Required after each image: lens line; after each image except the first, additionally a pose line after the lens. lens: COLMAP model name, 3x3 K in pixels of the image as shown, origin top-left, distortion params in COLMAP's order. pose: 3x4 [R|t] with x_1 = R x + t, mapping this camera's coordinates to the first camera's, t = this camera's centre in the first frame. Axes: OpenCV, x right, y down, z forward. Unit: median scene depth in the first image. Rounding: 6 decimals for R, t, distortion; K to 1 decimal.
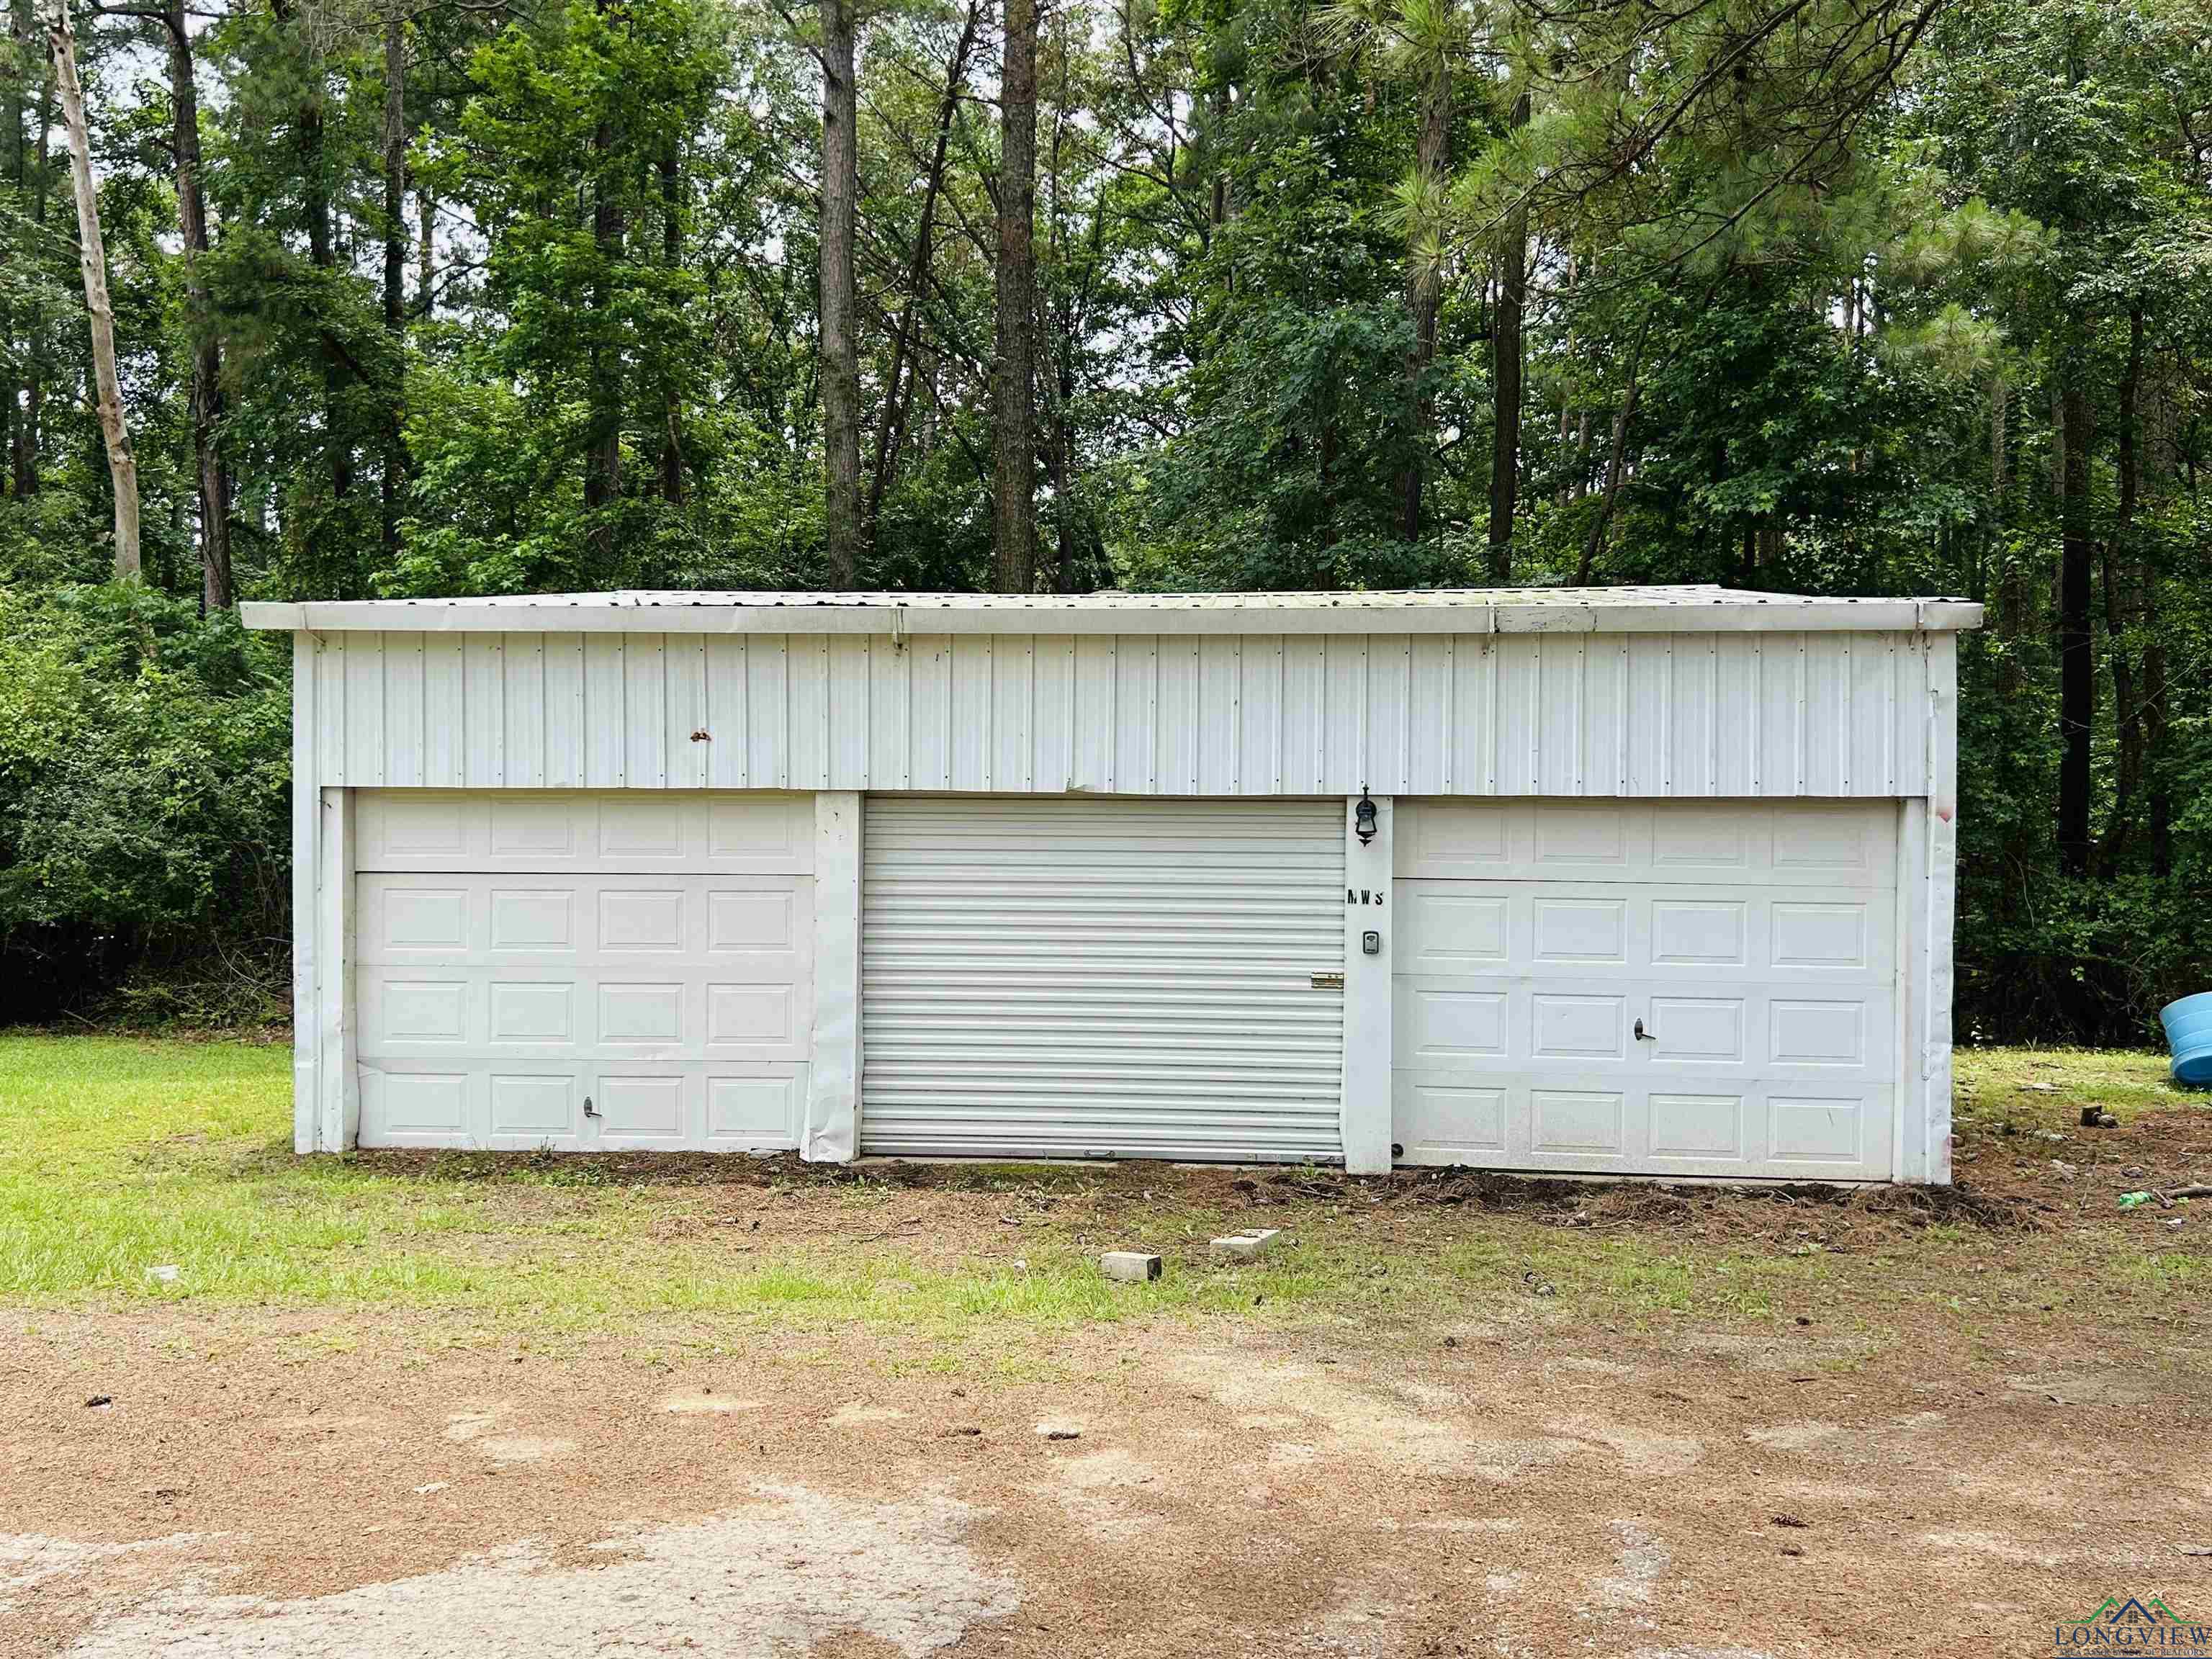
lens RADIAL K [[1832.7, 0, 1103.0], [0, 1832.7, 824.4], [0, 0, 1]] dist [0.042800, 0.003418]
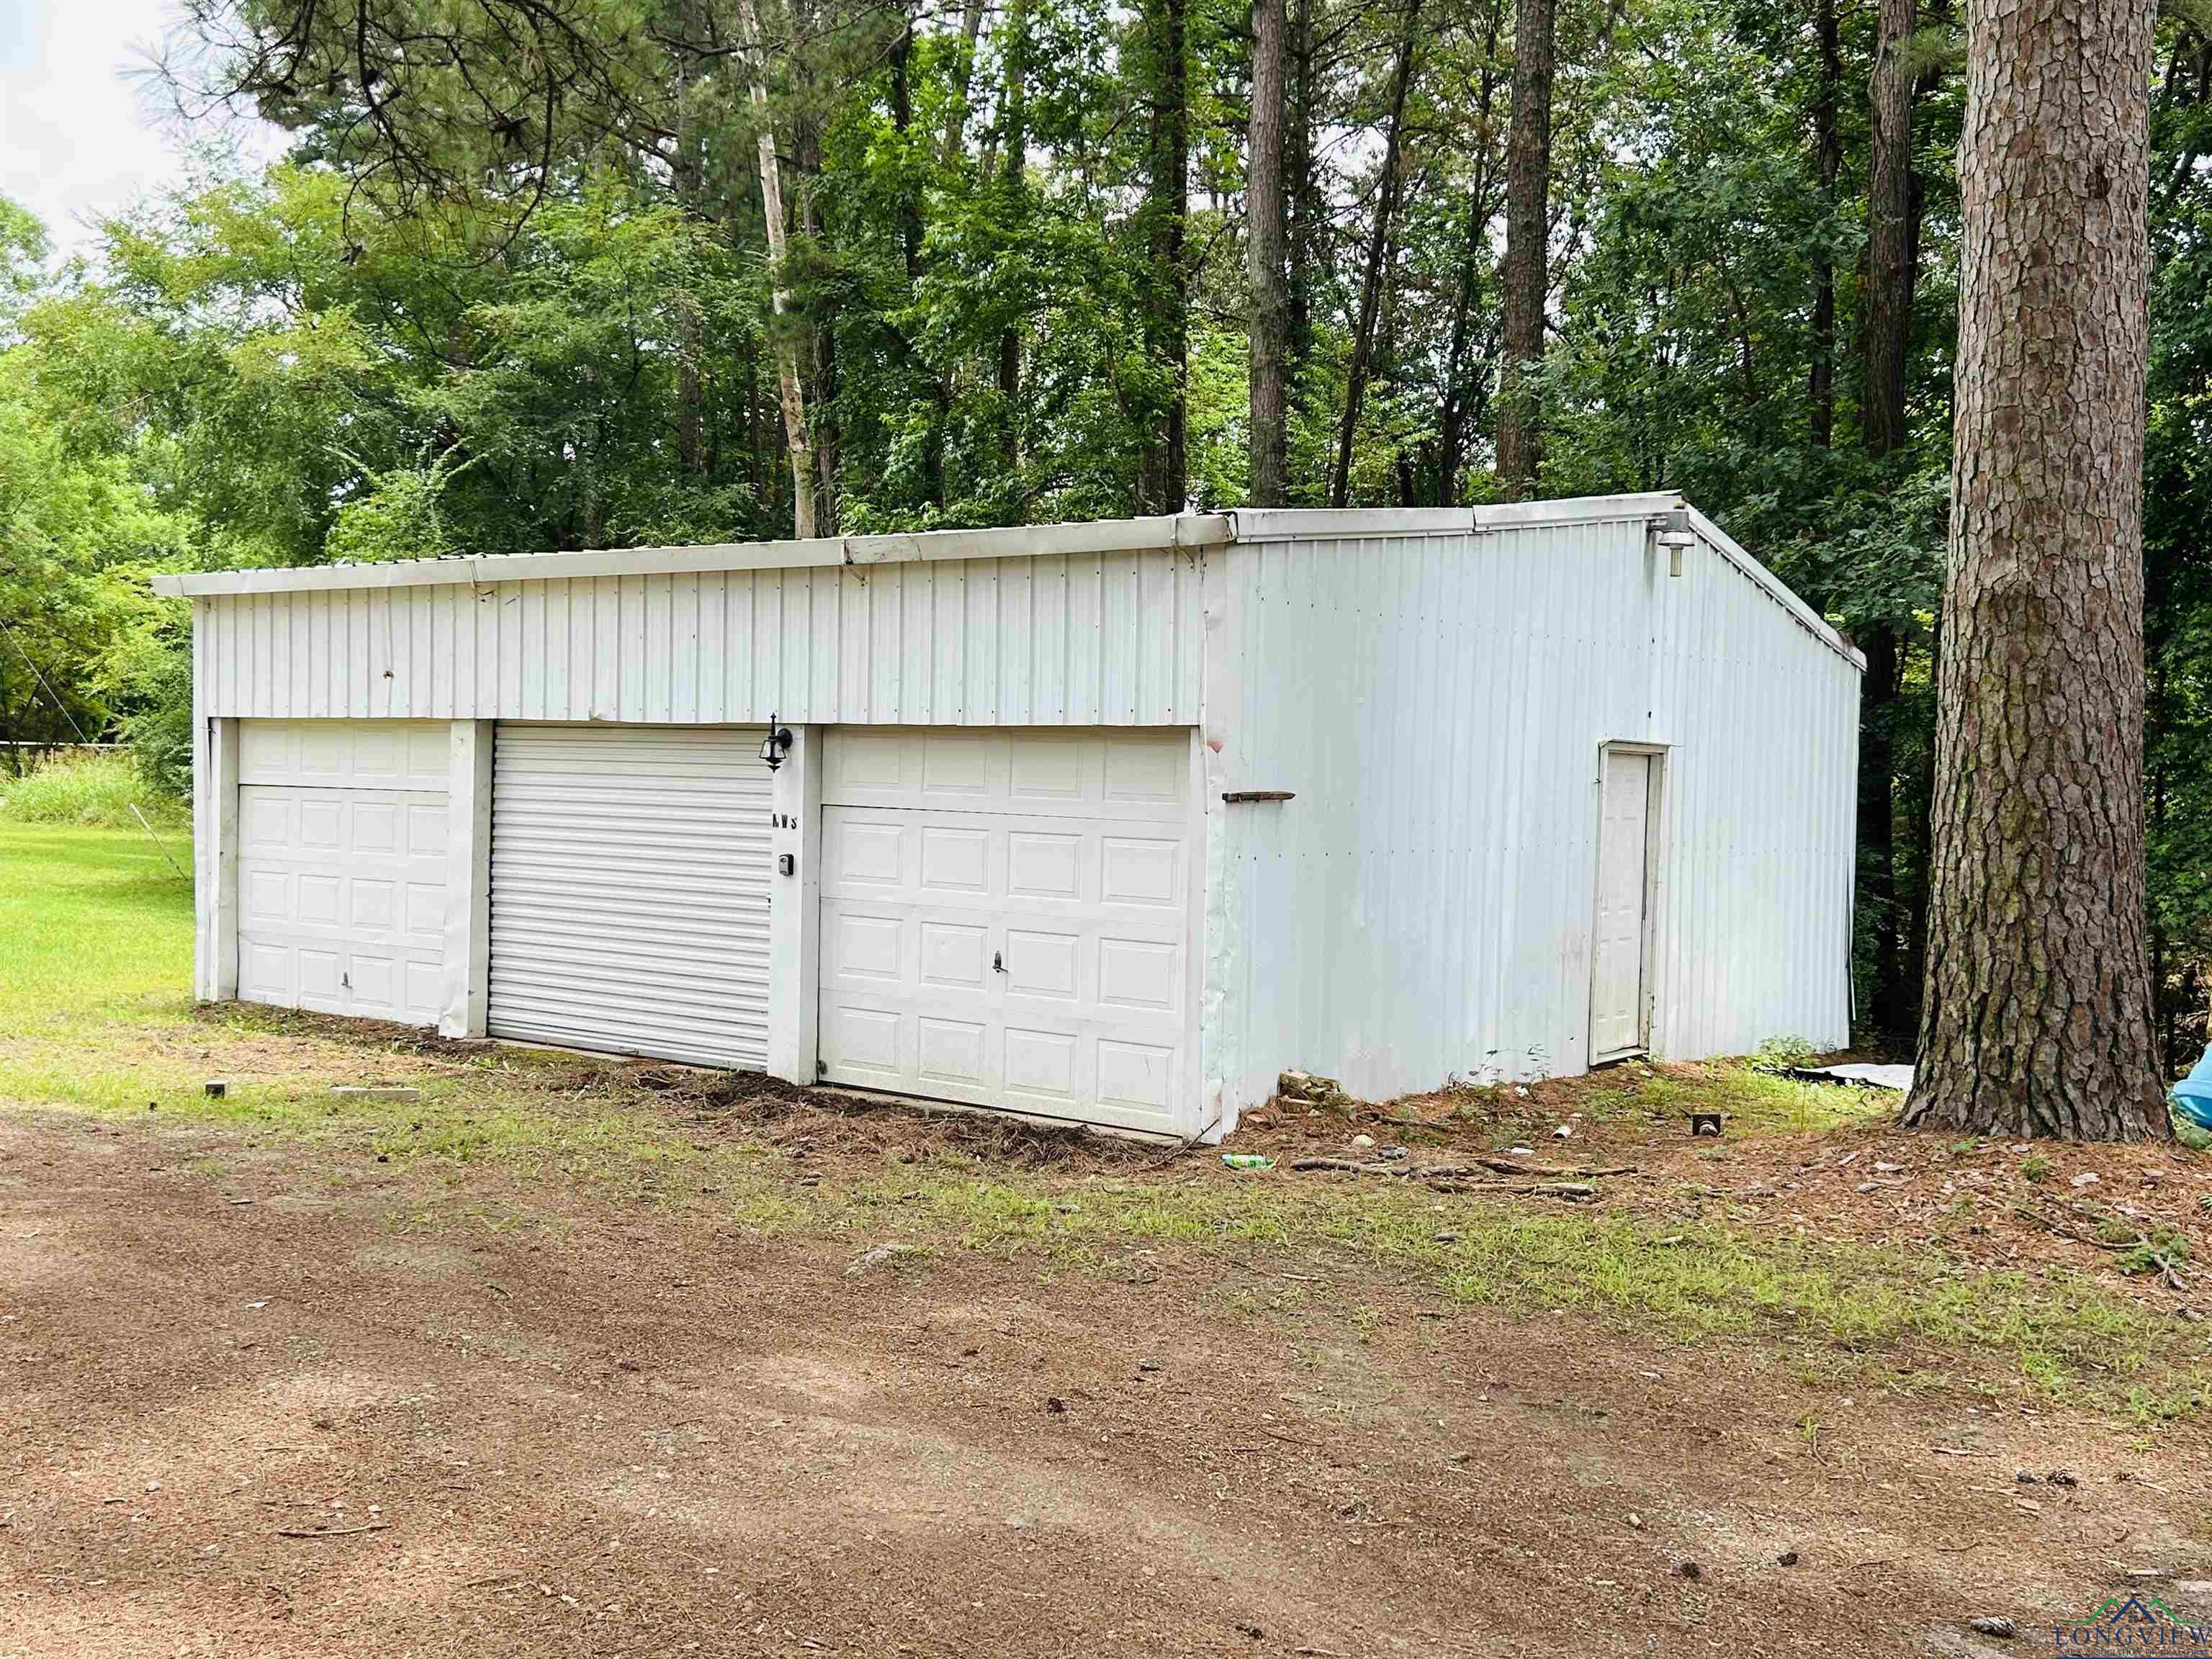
lens RADIAL K [[2120.7, 0, 1106.0], [0, 2120.7, 823.0], [0, 0, 1]] dist [0.041756, 0.000000]
pose [[0.854813, 0.026734, -0.518248, 0.909011], [-0.024475, 0.999638, 0.011197, 0.022067], [0.518359, 0.003113, 0.855157, 0.054921]]
